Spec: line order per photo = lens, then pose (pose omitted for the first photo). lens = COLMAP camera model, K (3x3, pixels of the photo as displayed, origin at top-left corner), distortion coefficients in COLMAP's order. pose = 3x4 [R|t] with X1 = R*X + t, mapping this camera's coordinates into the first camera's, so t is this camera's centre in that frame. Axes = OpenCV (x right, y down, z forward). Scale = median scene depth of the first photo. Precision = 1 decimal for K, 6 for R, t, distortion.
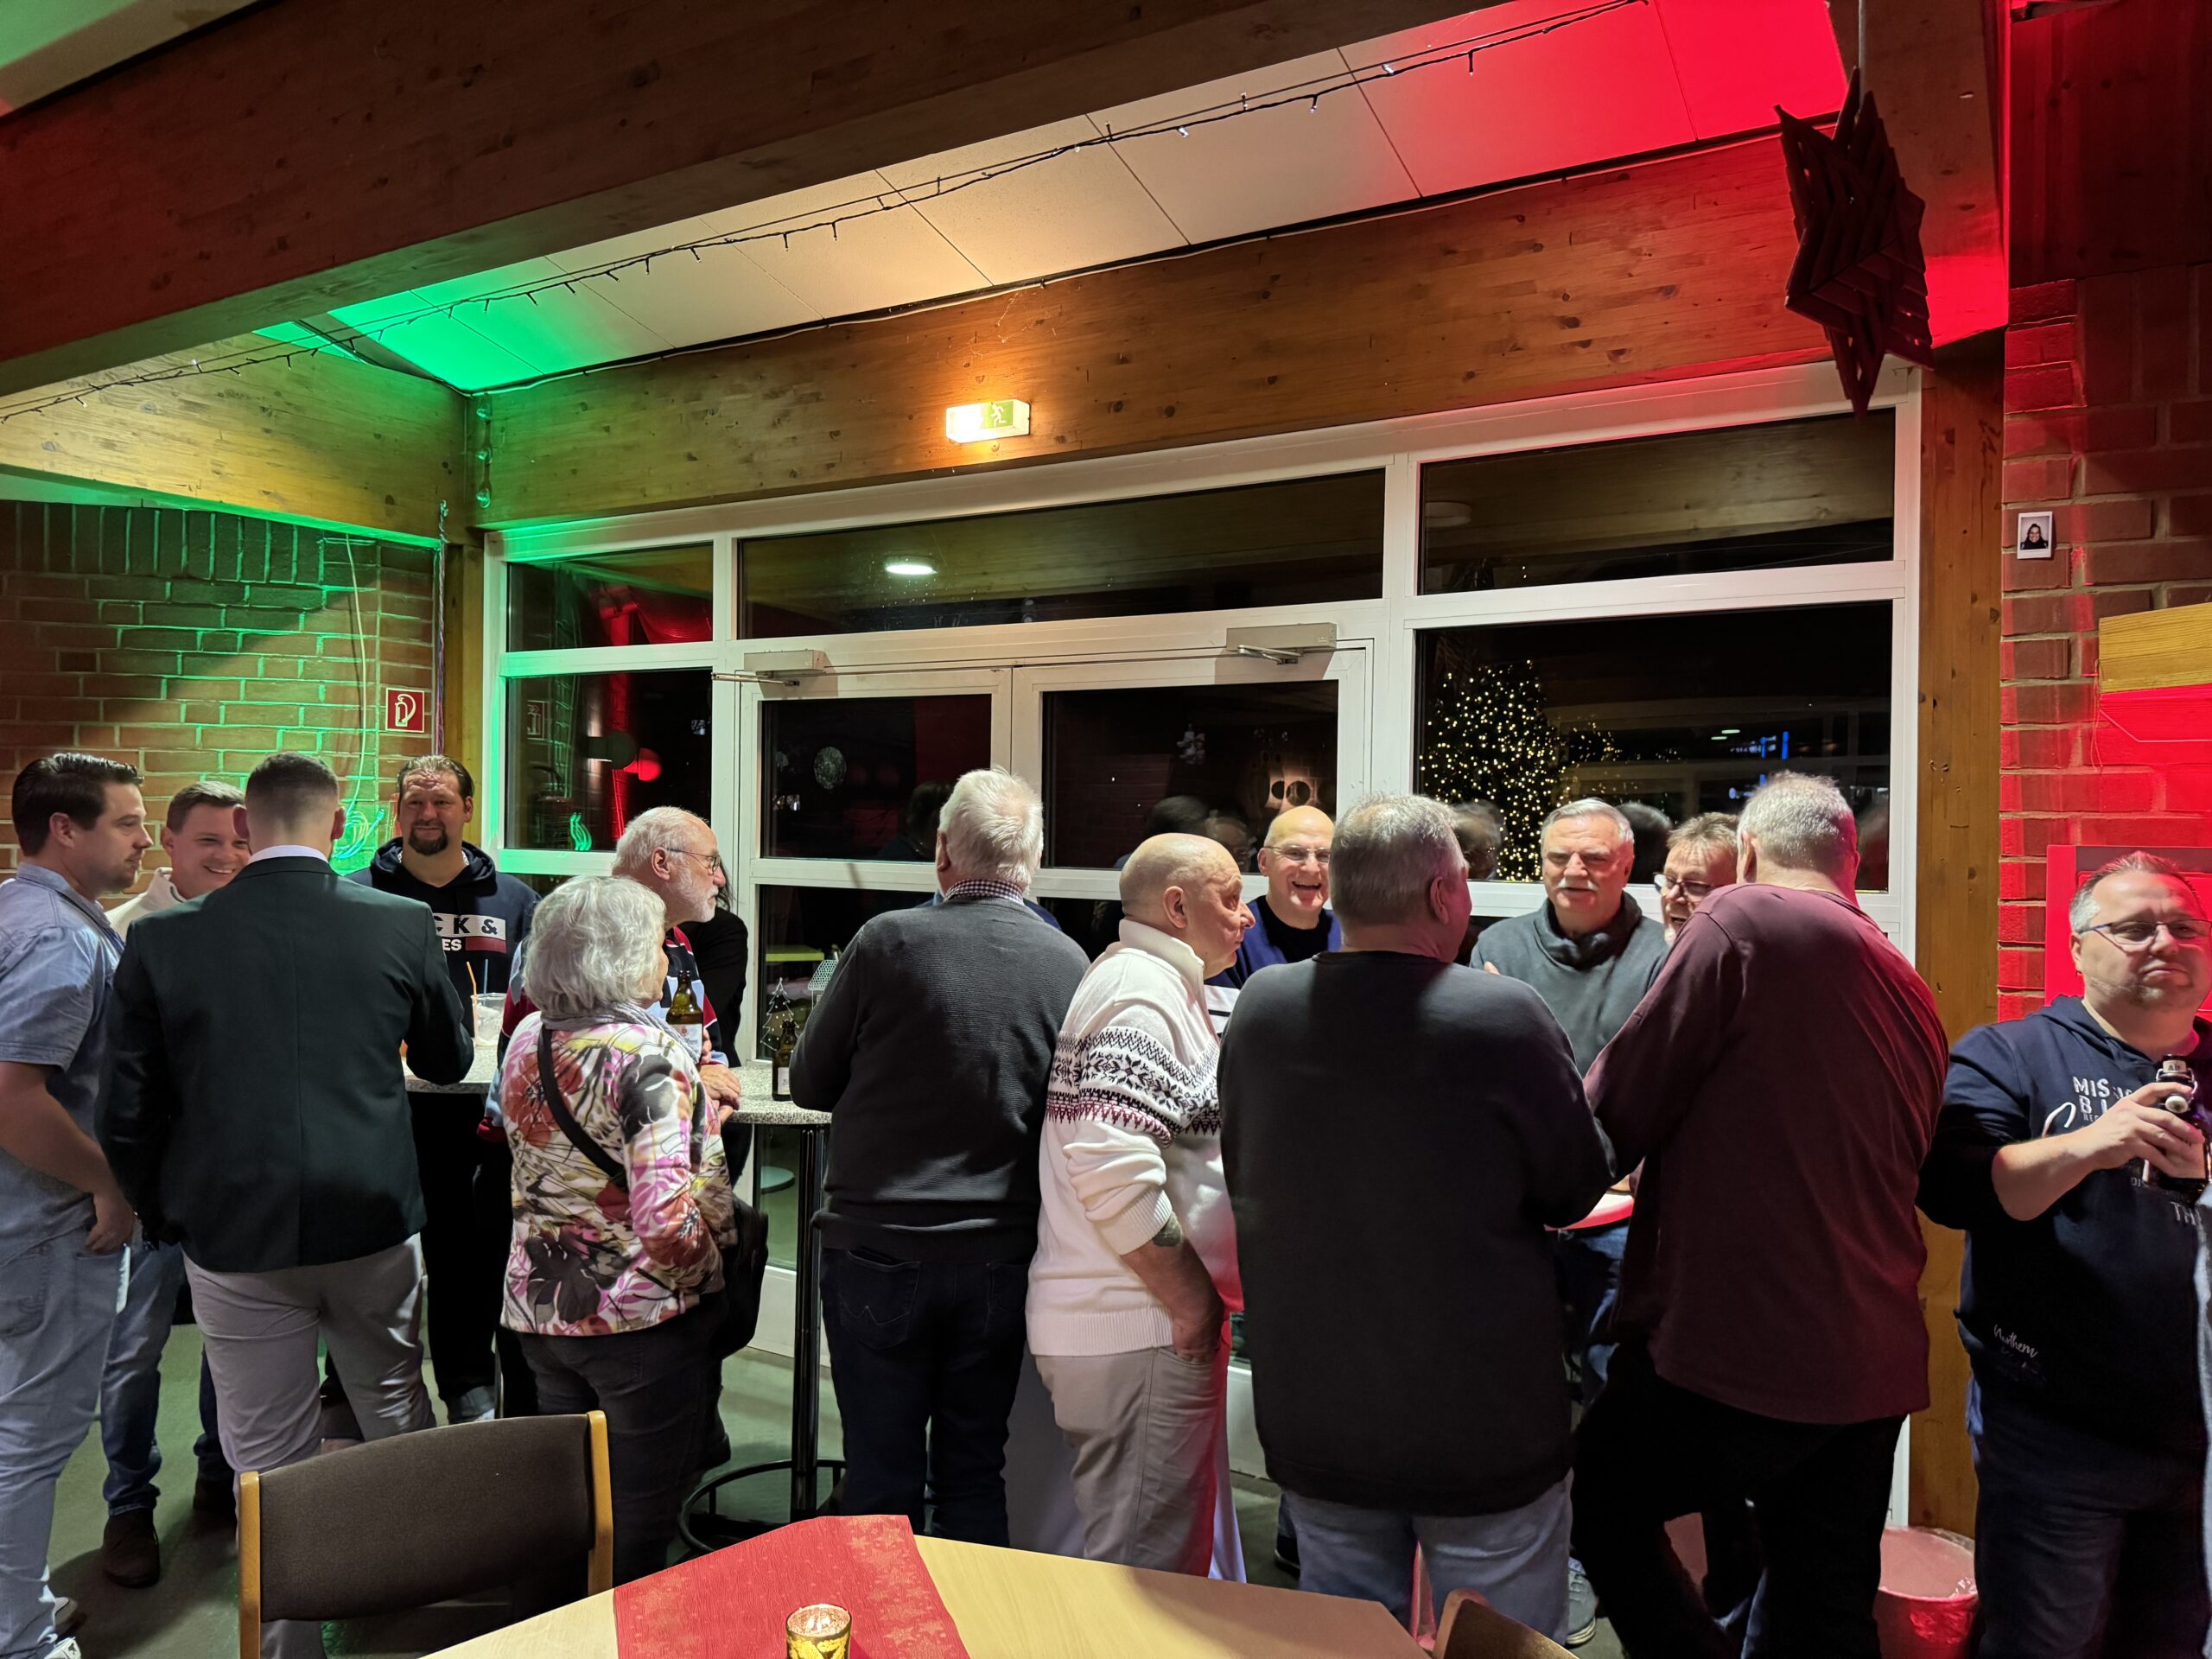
lens RADIAL K [[1546.1, 0, 1093.9], [0, 1546.1, 832.7], [0, 0, 1]] dist [0.064298, -0.093971]
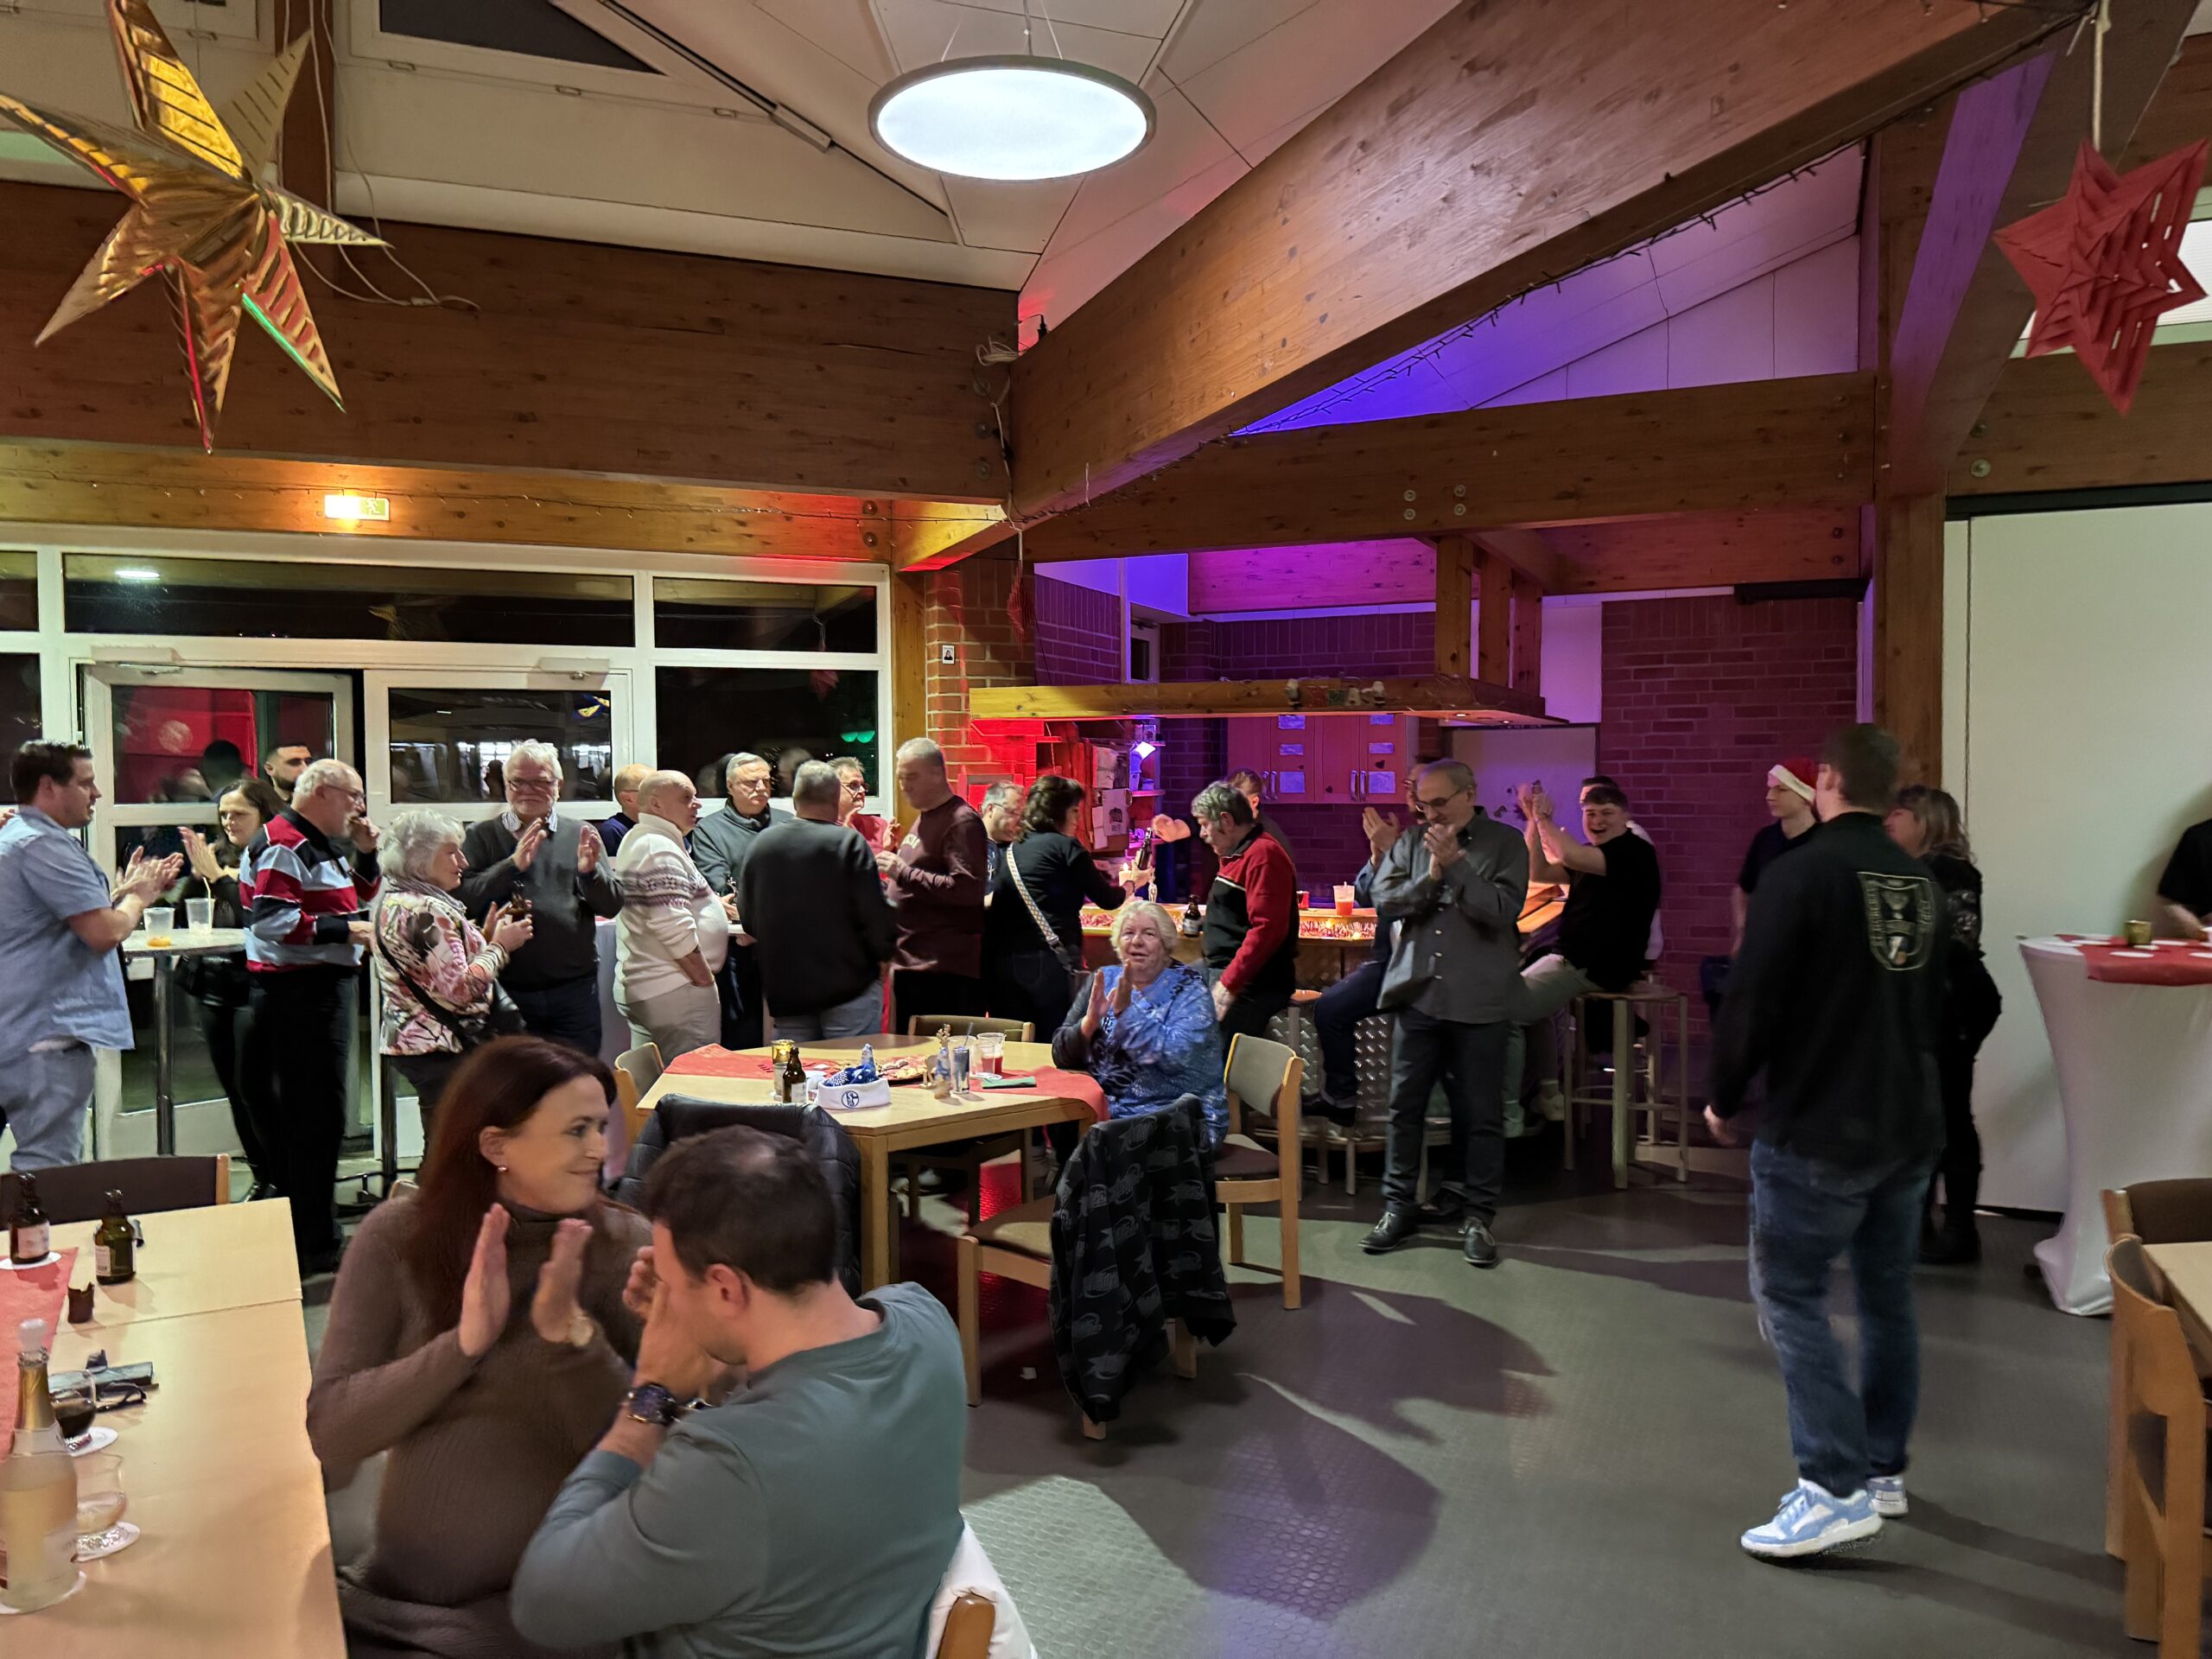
lens RADIAL K [[1538.0, 0, 1093.4], [0, 1538.0, 814.7], [0, 0, 1]] dist [0.142209, -0.261742]
pose [[0.611649, -0.039312, 0.790152, -0.719134], [0.019079, 0.999207, 0.034944, -0.006008], [-0.790899, -0.006298, 0.611914, -0.423496]]
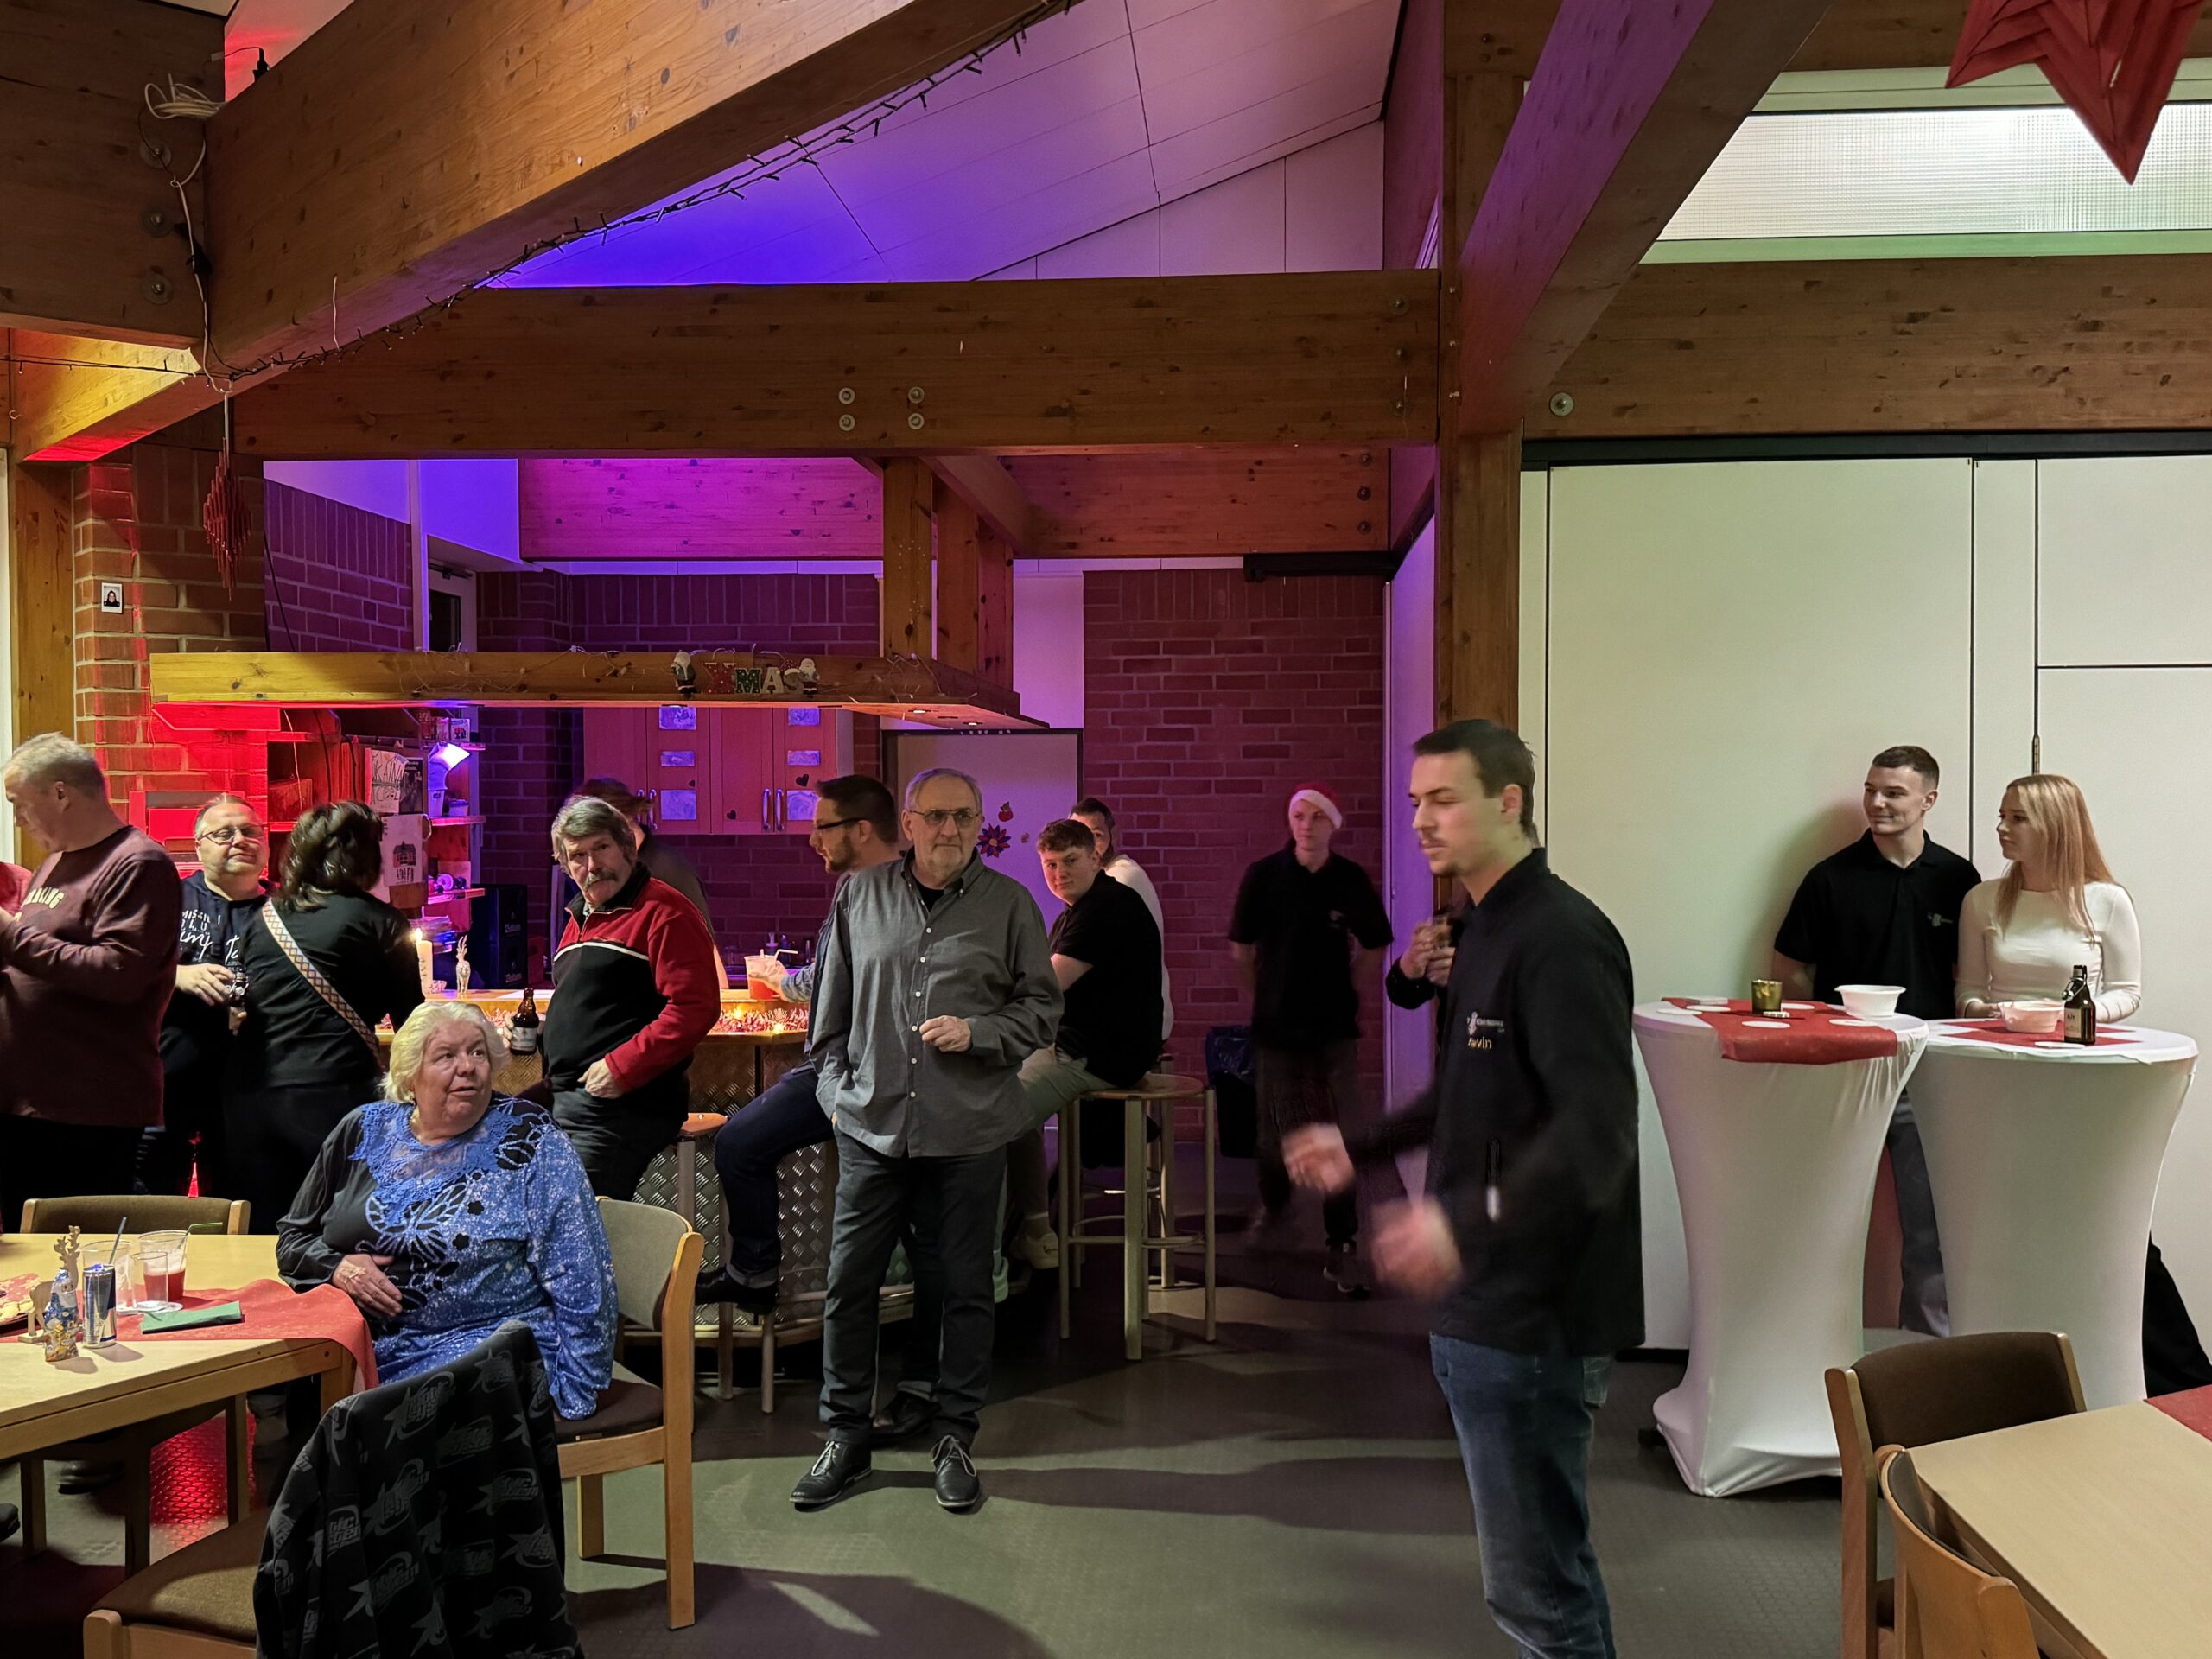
lens RADIAL K [[1988.8, 0, 1093.6], [0, 1988.8, 831.4], [0, 0, 1]] dist [0.179289, -0.351700]
pose [[0.317350, -0.034854, 0.947668, -0.598120], [0.013343, 0.999390, 0.032289, -0.003042], [-0.948214, 0.002398, 0.317622, -0.346457]]
